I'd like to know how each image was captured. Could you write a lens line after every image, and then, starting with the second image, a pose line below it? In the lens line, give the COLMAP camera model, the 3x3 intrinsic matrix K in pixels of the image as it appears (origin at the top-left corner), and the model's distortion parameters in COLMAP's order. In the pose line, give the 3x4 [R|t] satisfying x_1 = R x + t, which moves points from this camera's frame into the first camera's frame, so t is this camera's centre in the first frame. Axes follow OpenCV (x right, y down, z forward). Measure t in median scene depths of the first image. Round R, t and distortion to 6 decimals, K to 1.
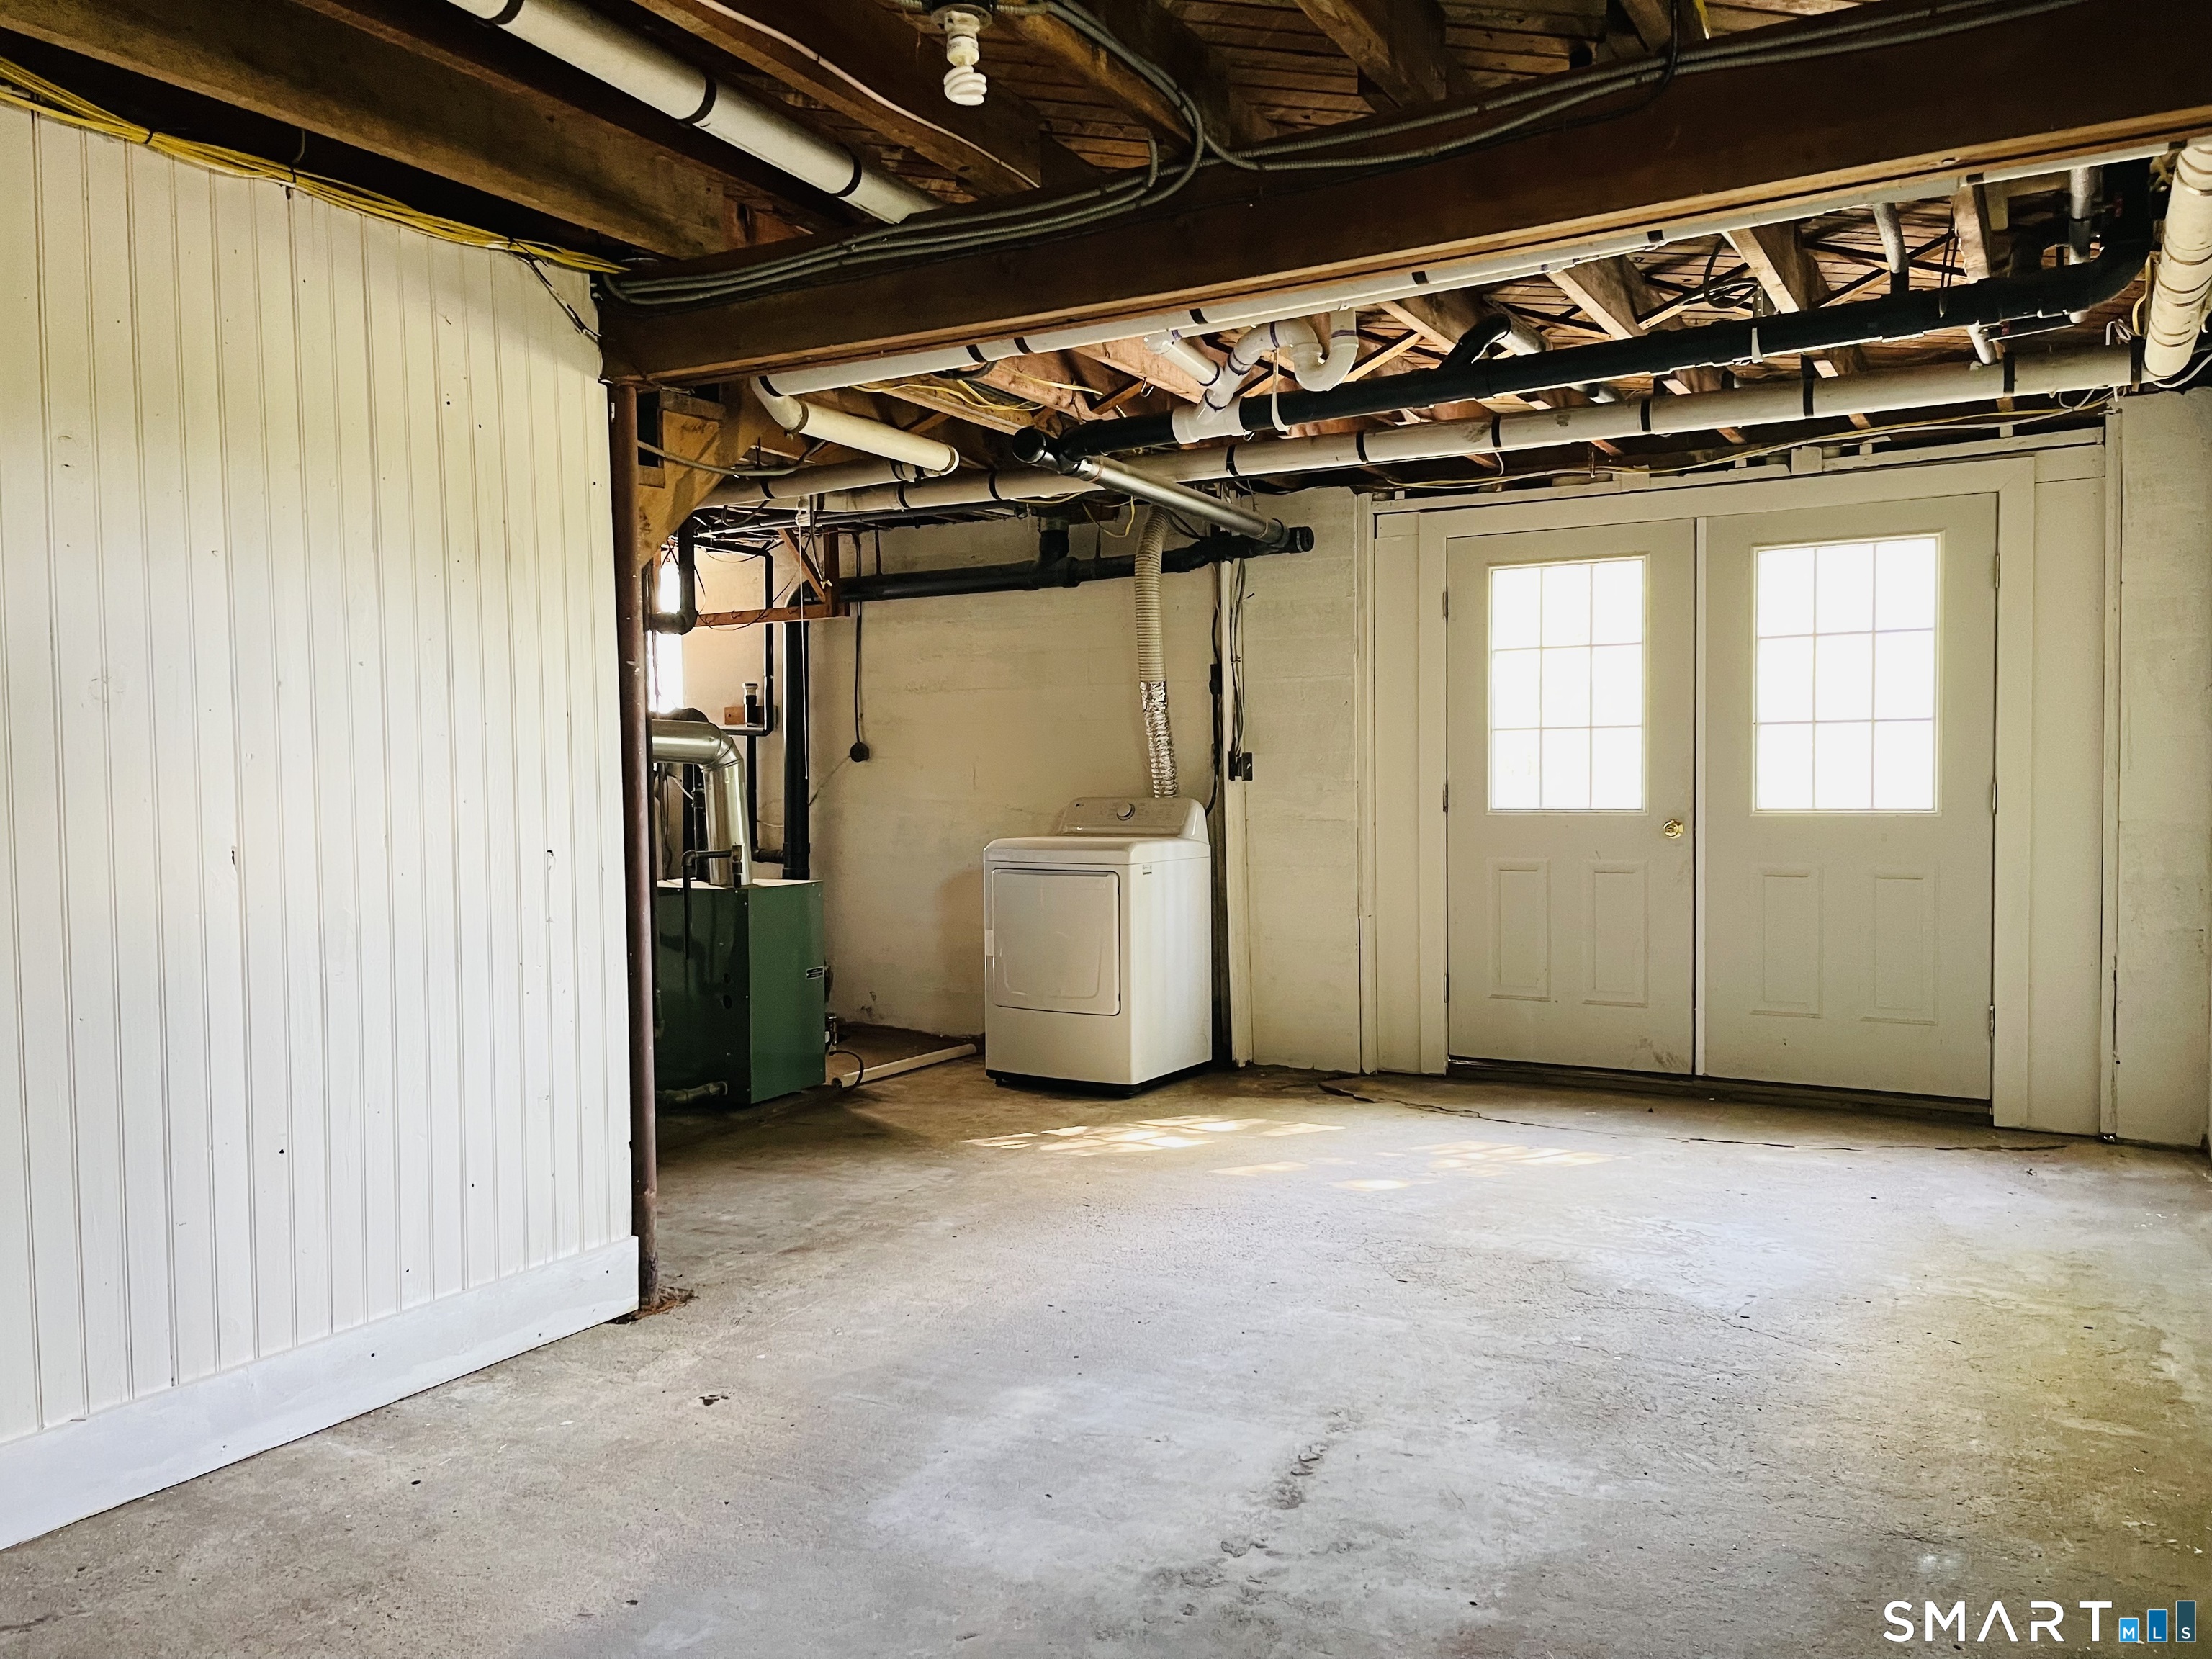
lens RADIAL K [[1652.8, 0, 1106.0], [0, 1652.8, 829.5], [0, 0, 1]] dist [0.062626, -0.060304]
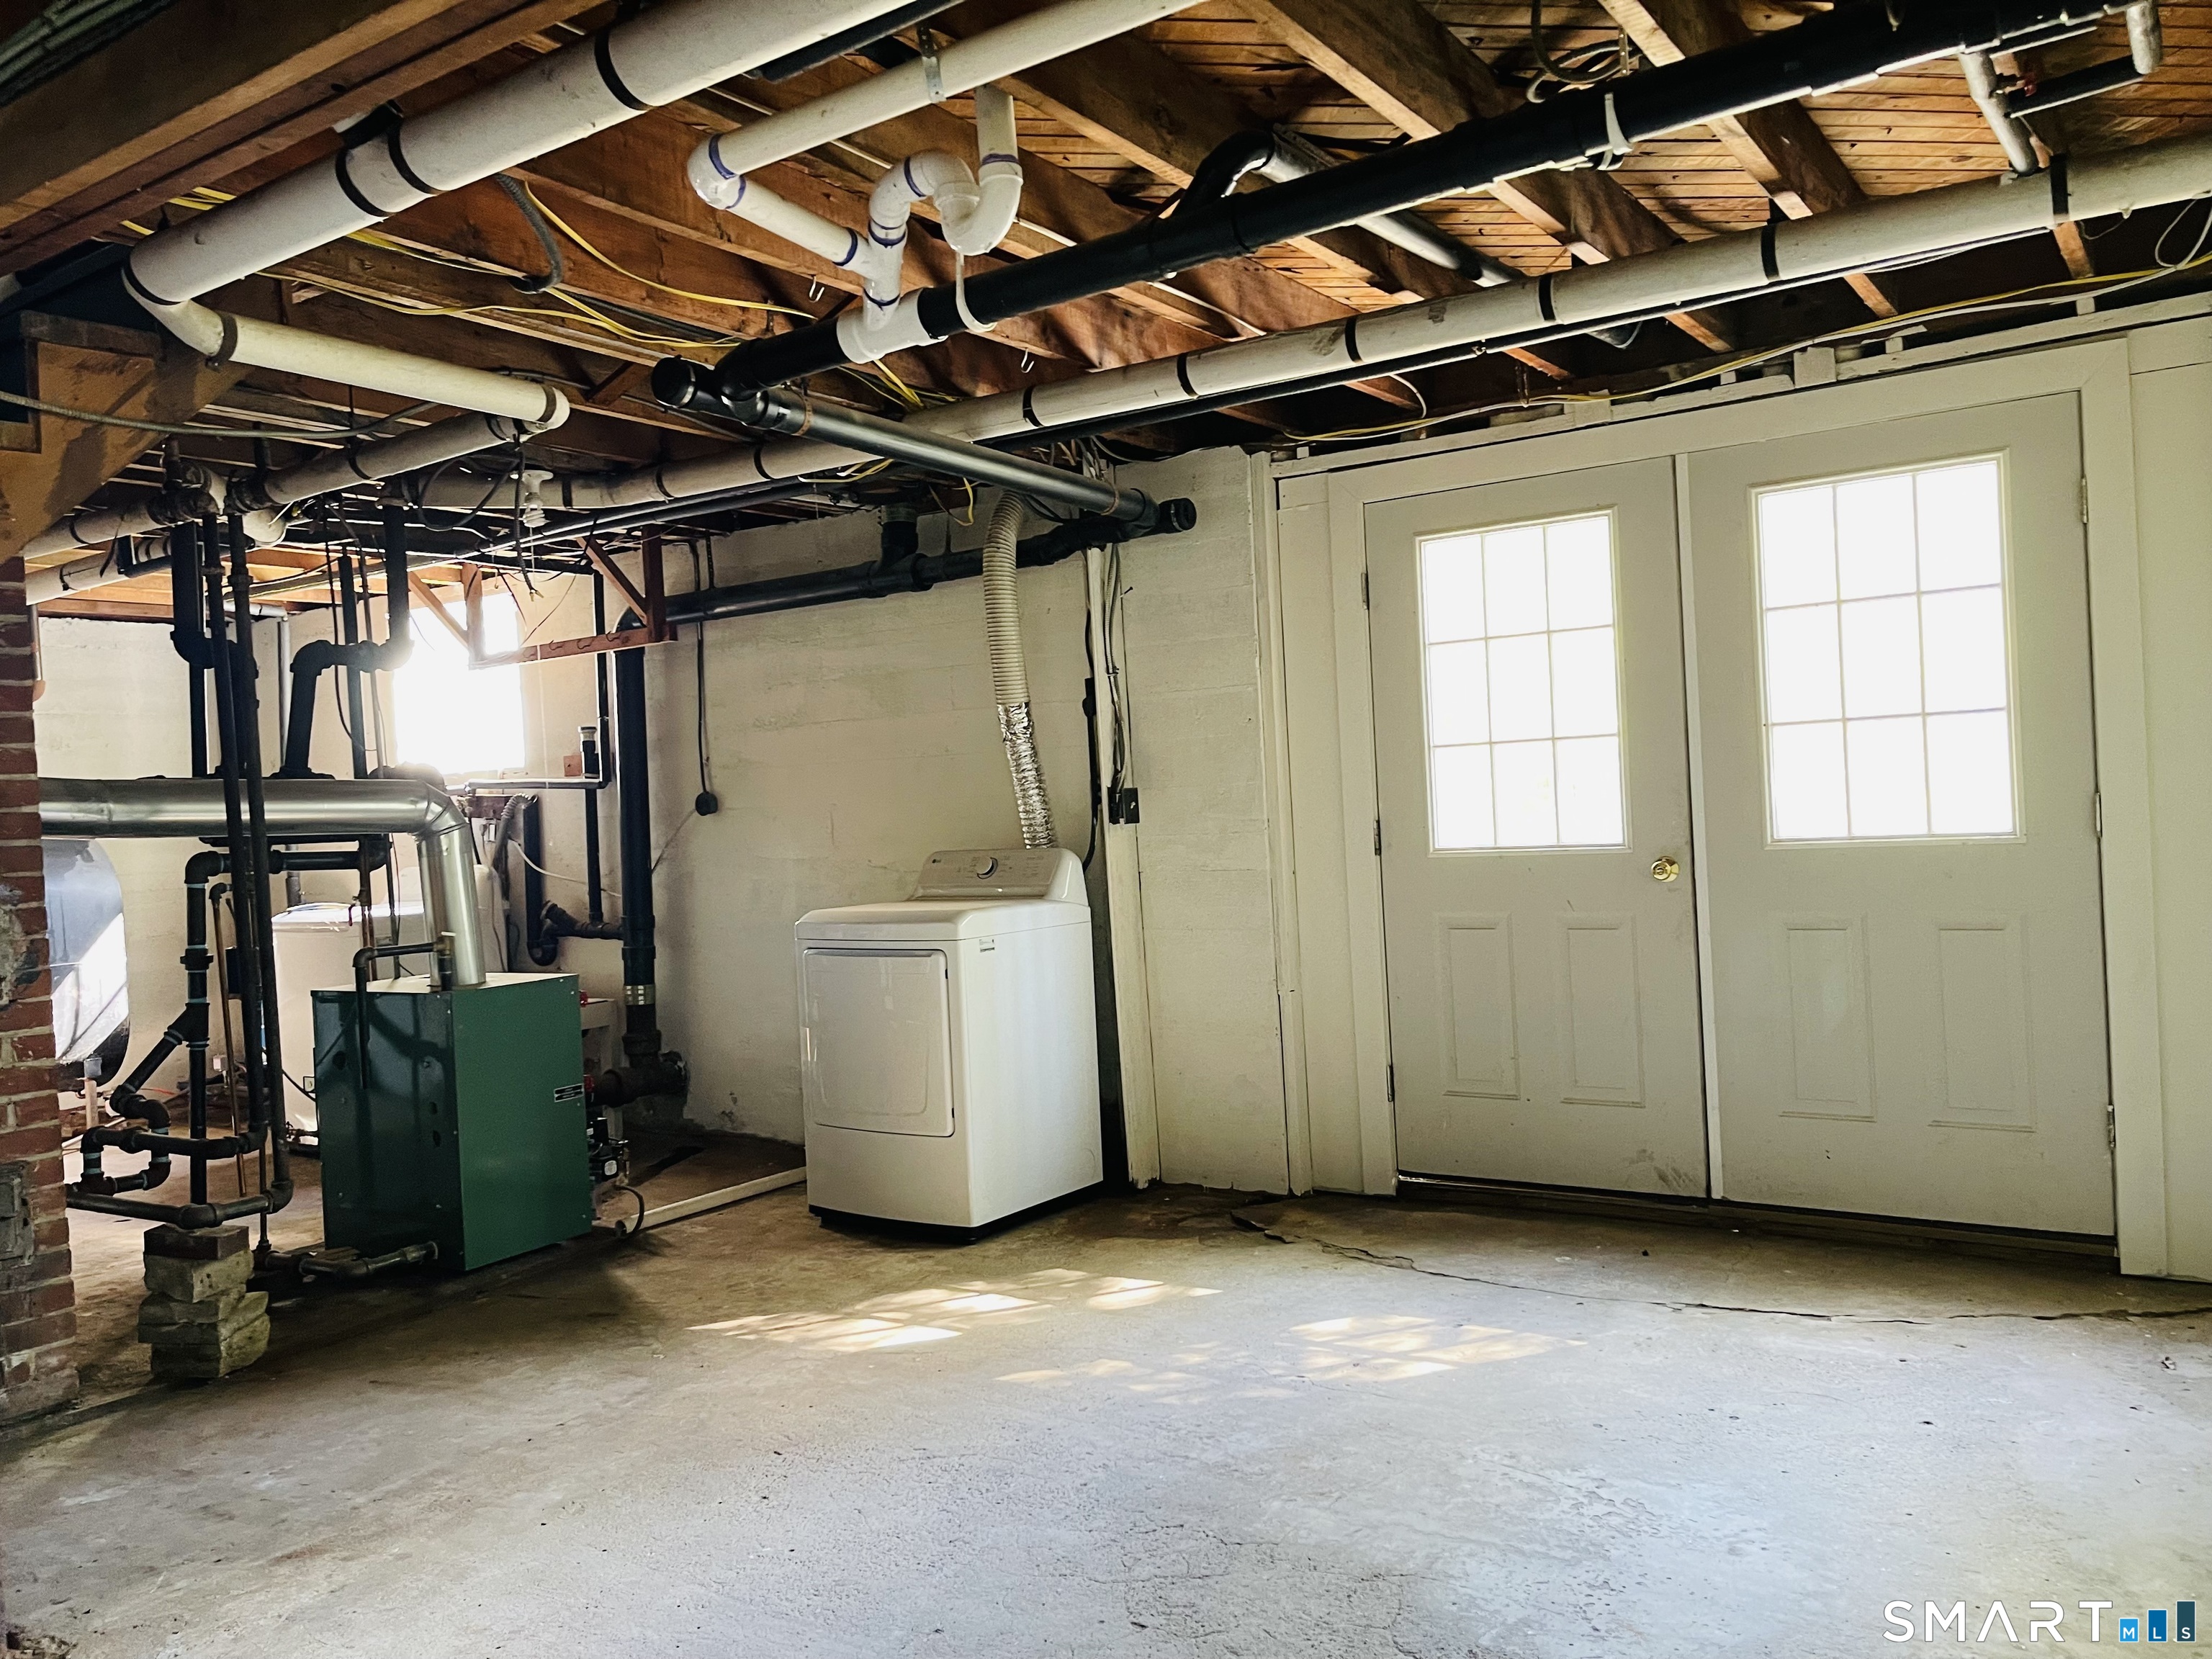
lens RADIAL K [[1650.8, 0, 1134.4], [0, 1650.8, 817.0], [0, 0, 1]] dist [0.081733, -0.105249]
pose [[0.997057, -0.039249, -0.065860, 0.152791], [0.037664, 0.998974, -0.025140, -0.014123], [0.066779, 0.022586, 0.997512, 0.235269]]
